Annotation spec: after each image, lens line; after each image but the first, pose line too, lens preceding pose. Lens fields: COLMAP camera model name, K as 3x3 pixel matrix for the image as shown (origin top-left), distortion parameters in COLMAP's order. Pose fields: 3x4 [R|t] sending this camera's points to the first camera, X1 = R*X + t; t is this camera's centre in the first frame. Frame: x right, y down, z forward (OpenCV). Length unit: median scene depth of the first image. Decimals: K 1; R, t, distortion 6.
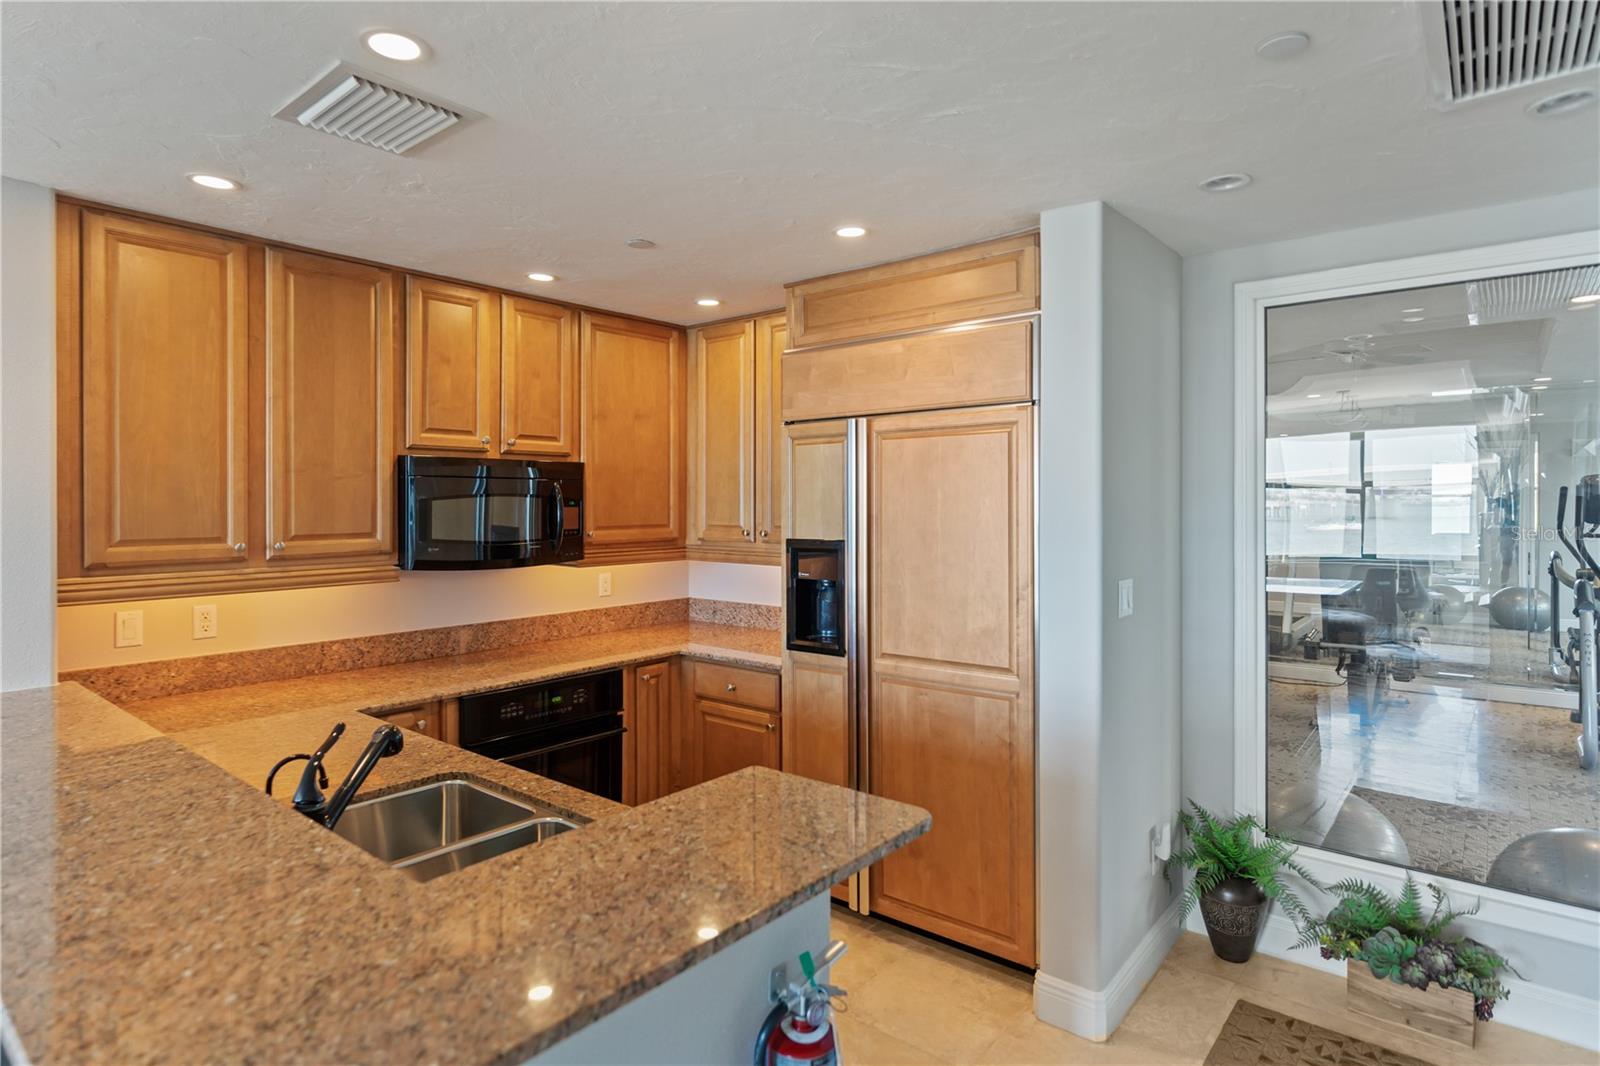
lens RADIAL K [[843.2, 0, 805.1], [0, 843.2, 502.5], [0, 0, 1]] dist [-0.003685, -0.000932]
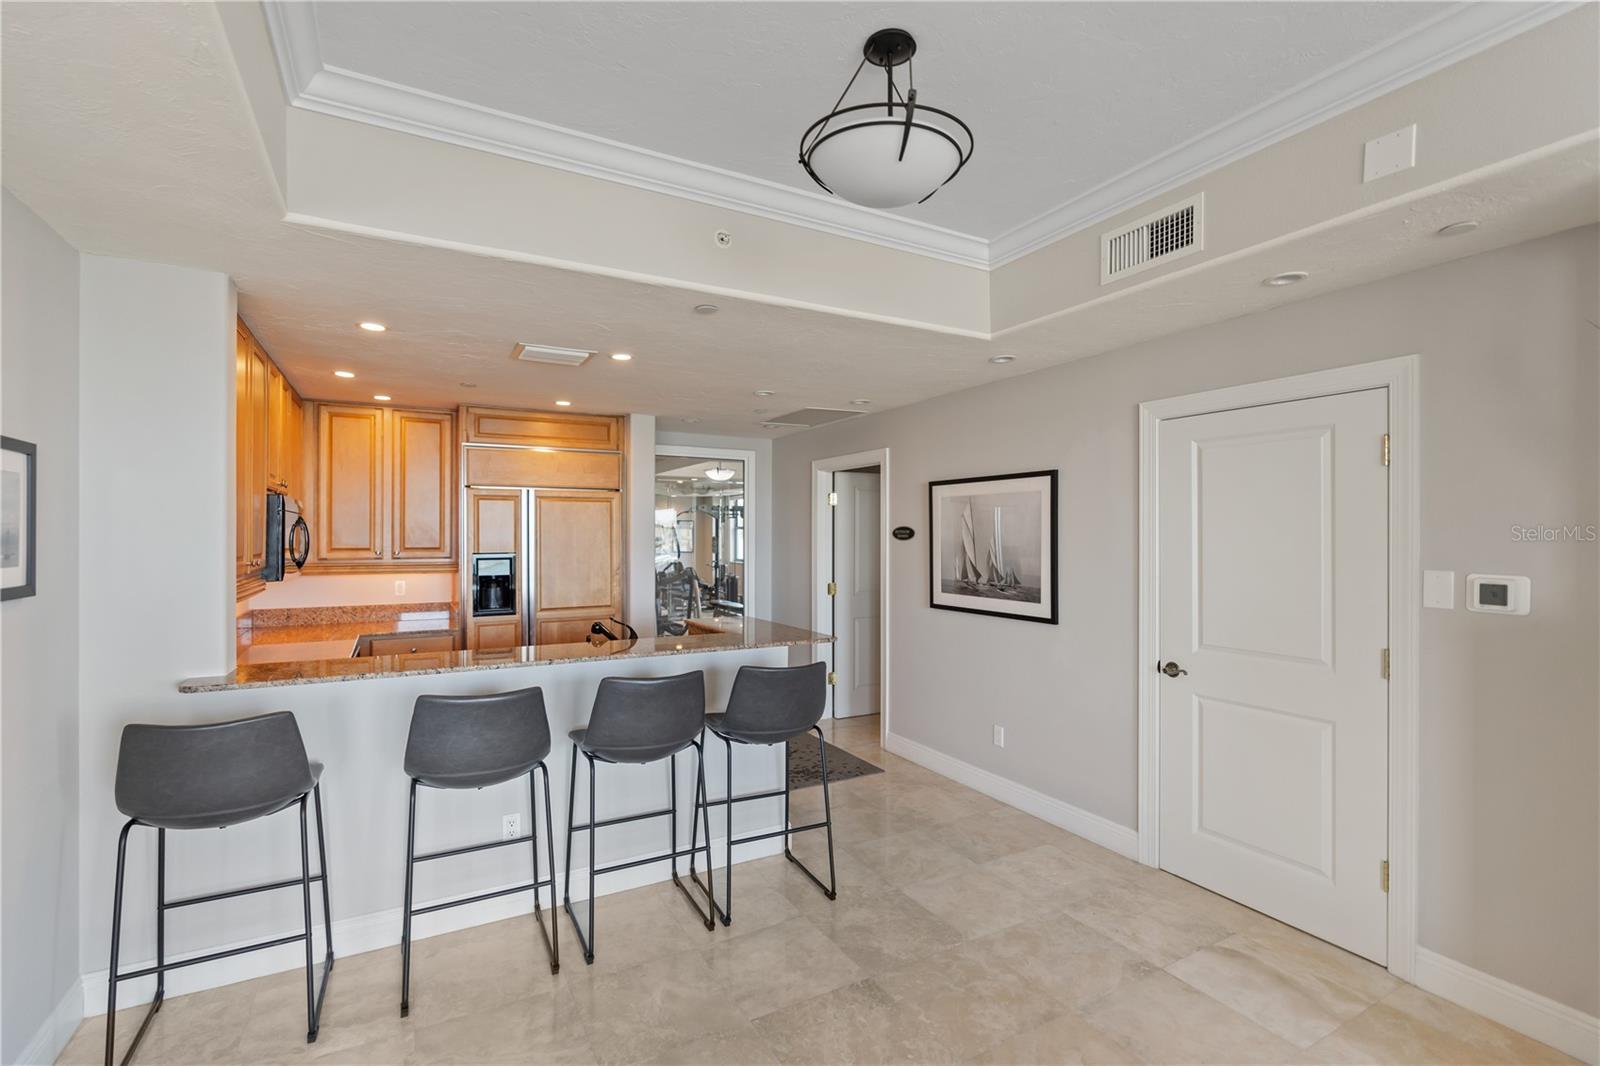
lens RADIAL K [[720.1, 0, 800.0], [0, 720.1, 533.0], [0, 0, 1]] dist [-0.013316, 0.005516]
pose [[0.373670, 0.003755, 0.927554, -1.200461], [-0.001162, 0.999993, -0.003580, 0.006035], [-0.927561, 0.000259, 0.373672, -0.182004]]
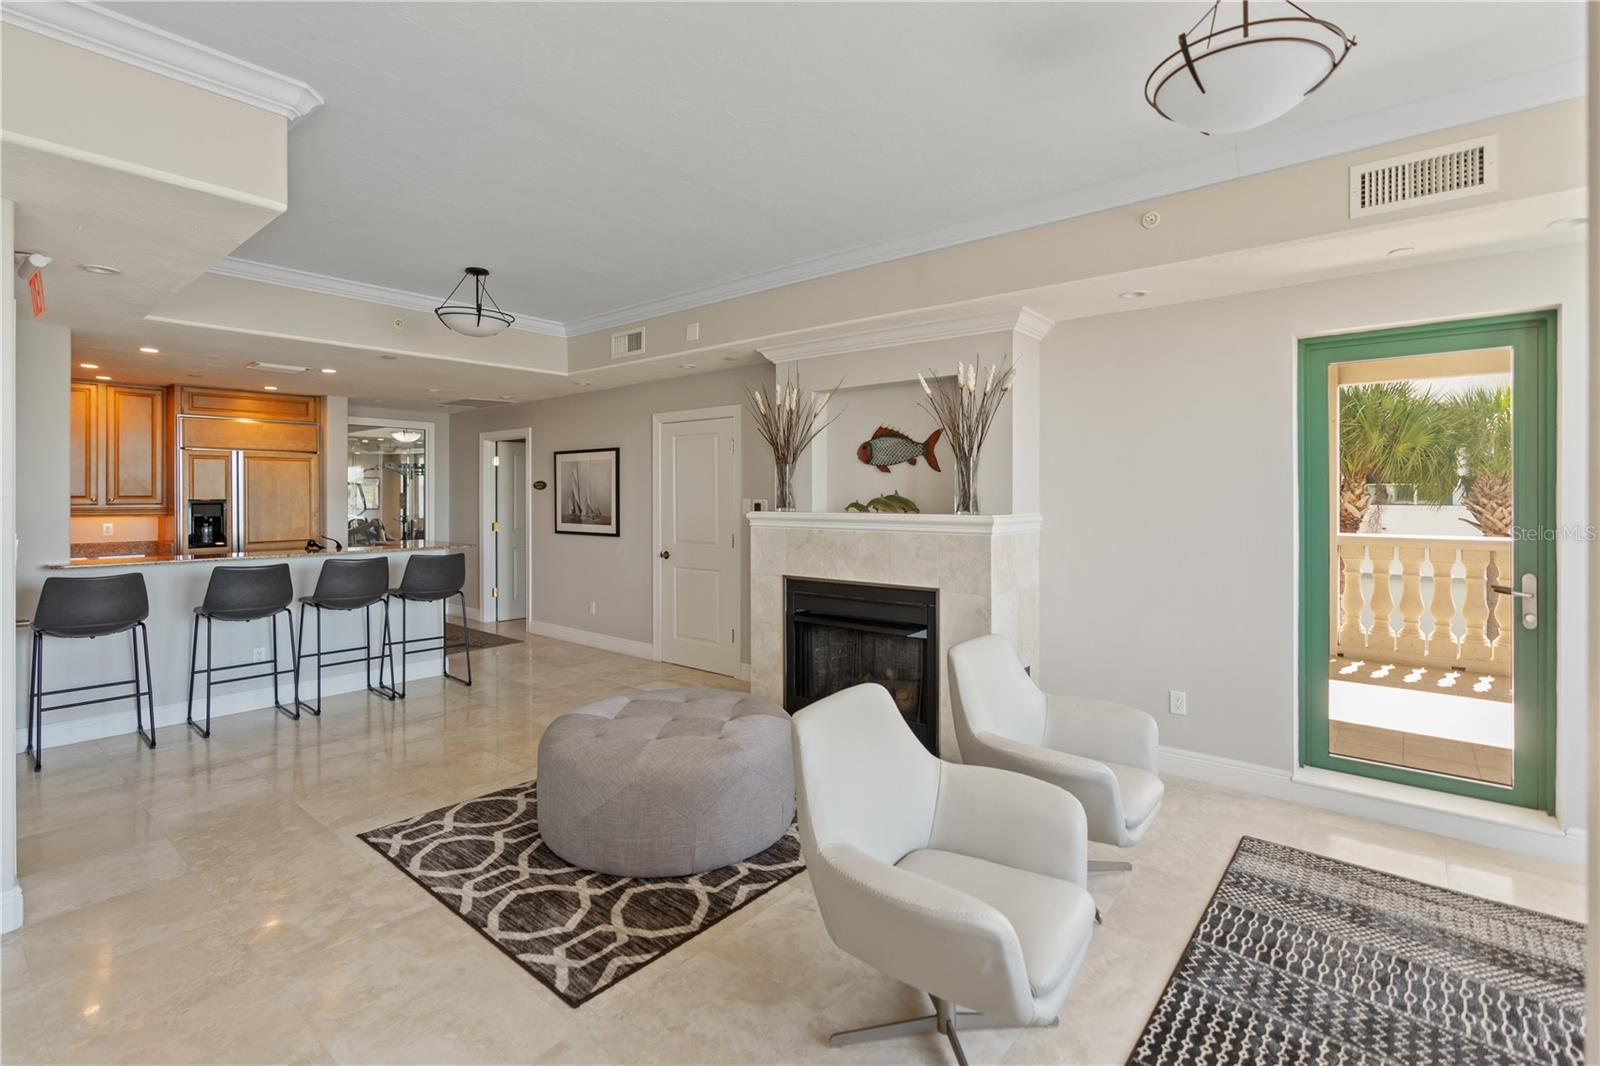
lens RADIAL K [[739.7, 0, 798.6], [0, 739.7, 495.6], [0, 0, 1]] dist [-0.001525, 0.000995]
pose [[0.013187, 0.000228, 0.999913, -2.085938], [0.001255, 0.999999, -0.000245, 0.036534], [-0.999912, 0.001258, 0.013186, -0.693657]]
